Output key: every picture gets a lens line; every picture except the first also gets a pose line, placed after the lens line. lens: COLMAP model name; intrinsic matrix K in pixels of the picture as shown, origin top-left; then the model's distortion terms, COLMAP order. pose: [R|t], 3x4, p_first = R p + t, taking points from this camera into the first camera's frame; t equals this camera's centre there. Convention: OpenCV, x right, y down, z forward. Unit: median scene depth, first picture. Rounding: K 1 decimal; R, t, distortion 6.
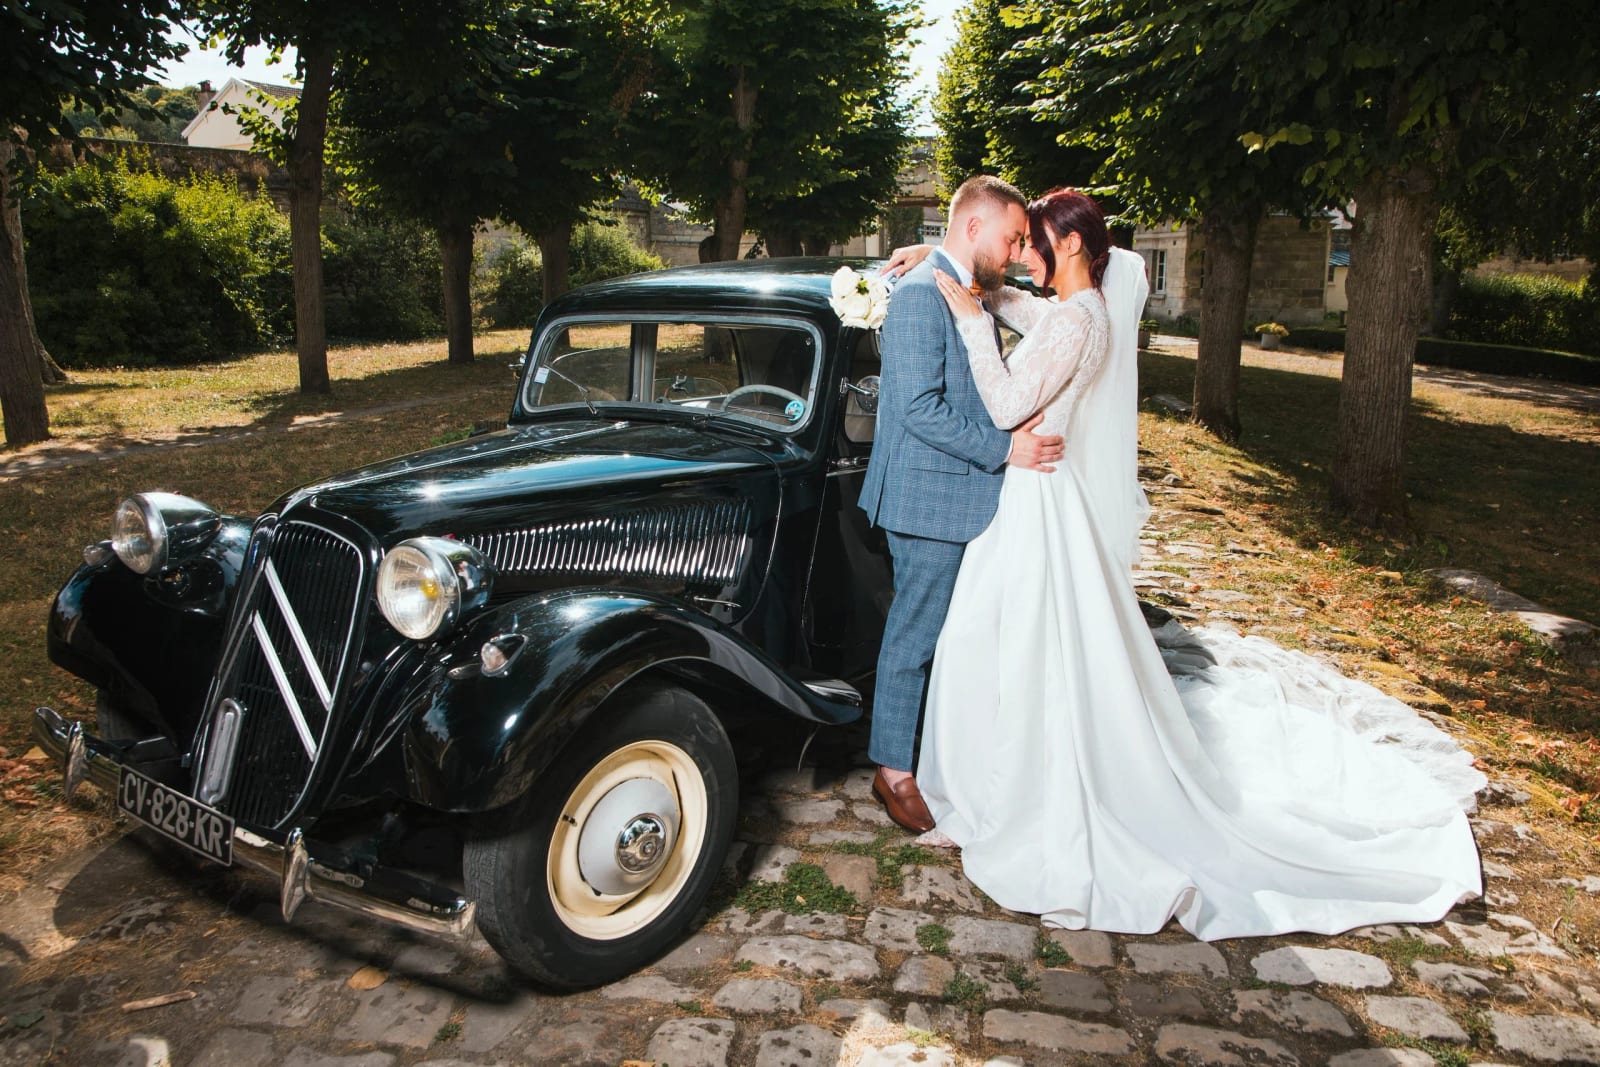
lens RADIAL K [[1198.9, 0, 800.0], [0, 1198.9, 533.5], [0, 0, 1]] dist [-0.105852, 0.084011]
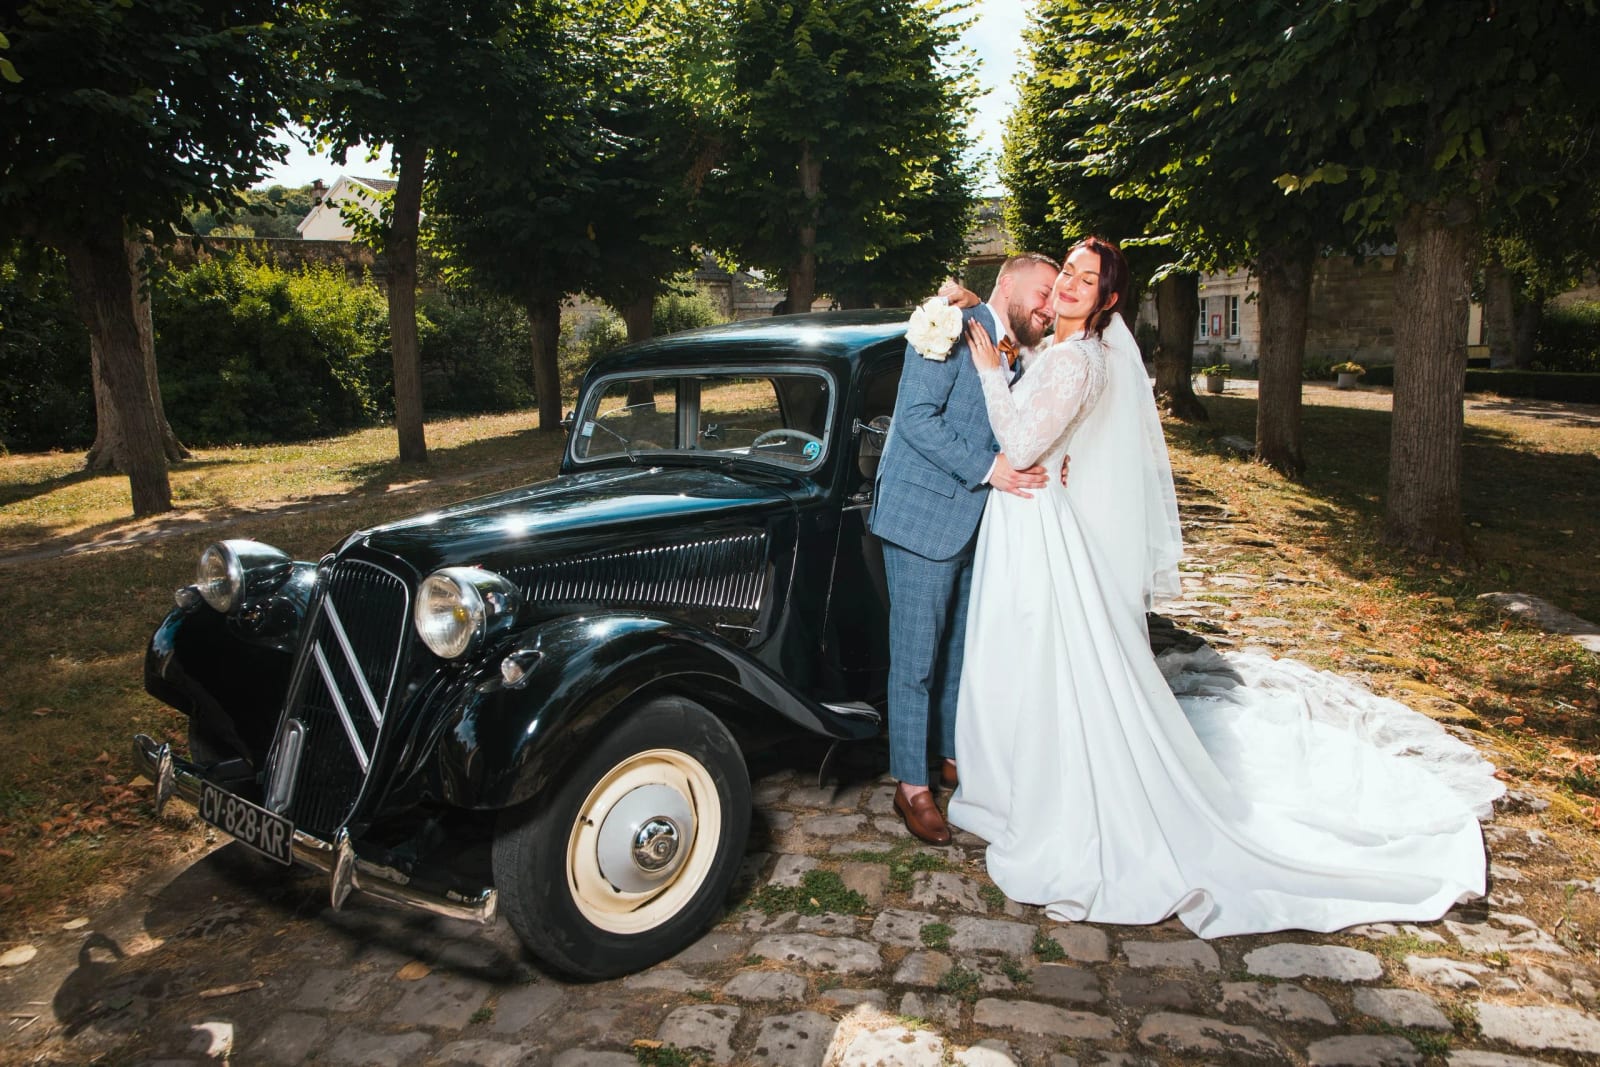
lens RADIAL K [[1174.8, 0, 800.0], [0, 1174.8, 533.5], [0, 0, 1]] dist [-0.110156, 0.090913]
pose [[0.996319, -0.030491, -0.080112, 0.035306], [0.026550, 0.998406, -0.049810, 0.012578], [0.081503, 0.047500, 0.995541, -0.025337]]
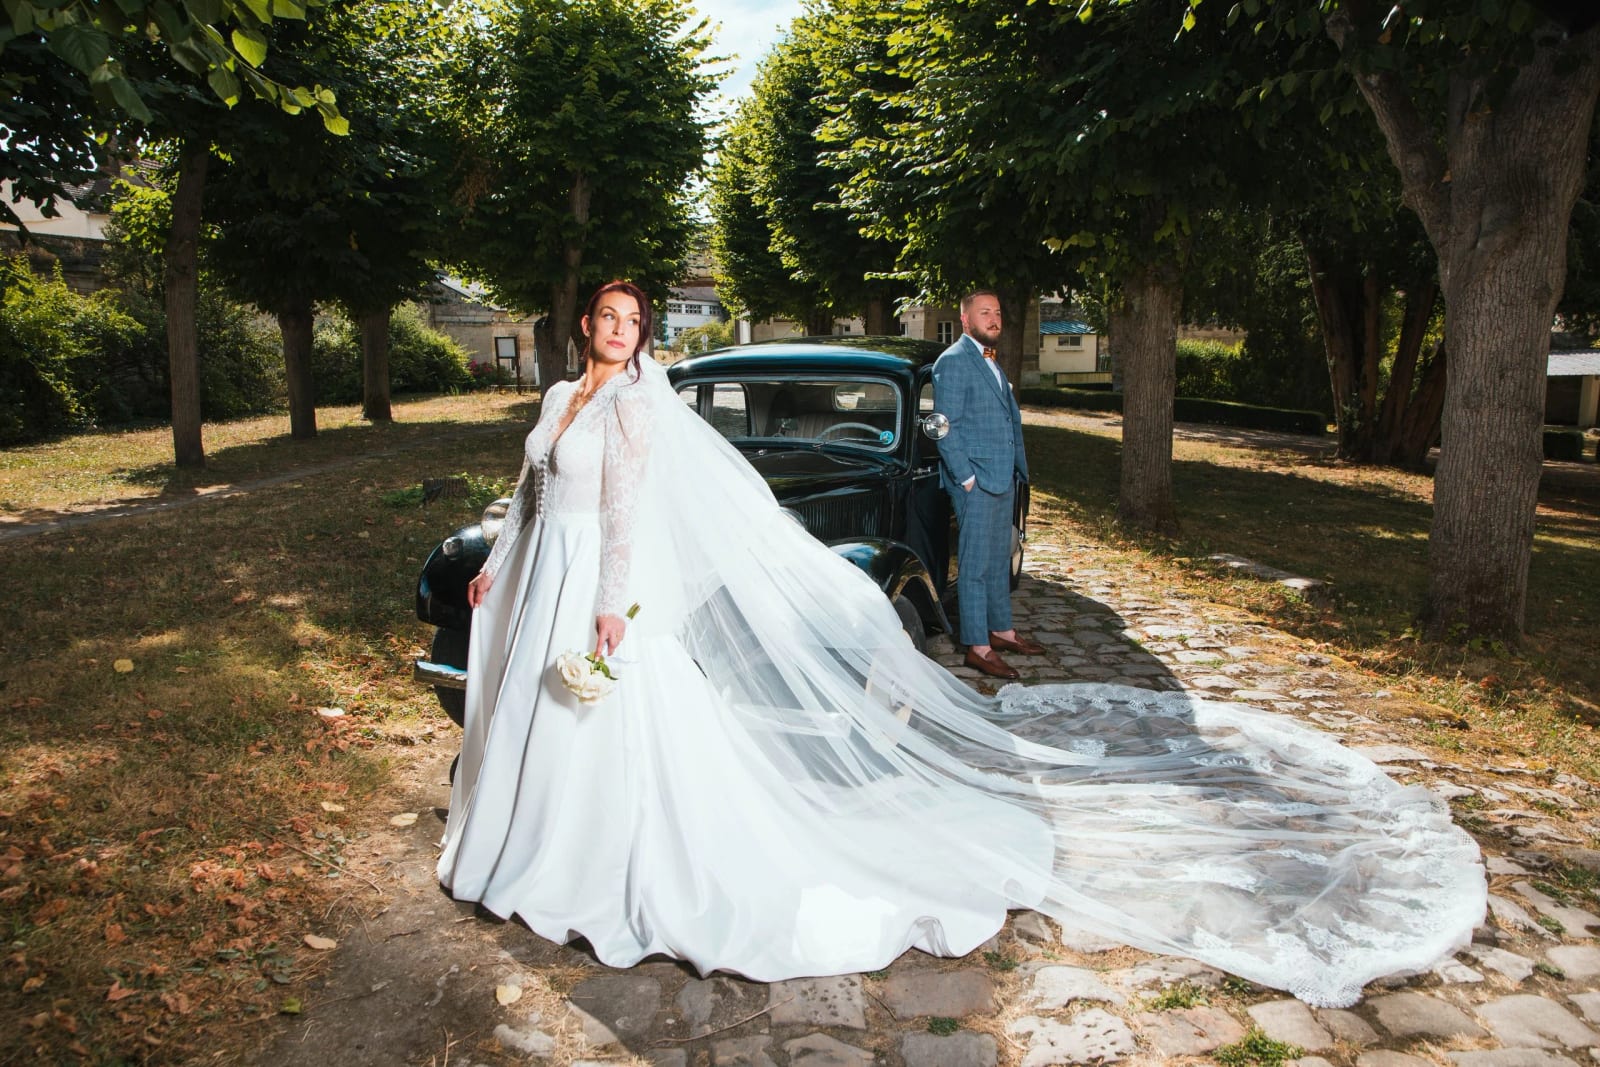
lens RADIAL K [[1174.8, 0, 800.0], [0, 1174.8, 533.5], [0, 0, 1]] dist [-0.110156, 0.090913]
pose [[0.971203, -0.048032, 0.233363, -0.245251], [0.061347, 0.996857, -0.050136, 0.045083], [-0.230221, 0.063008, 0.971096, -0.215139]]
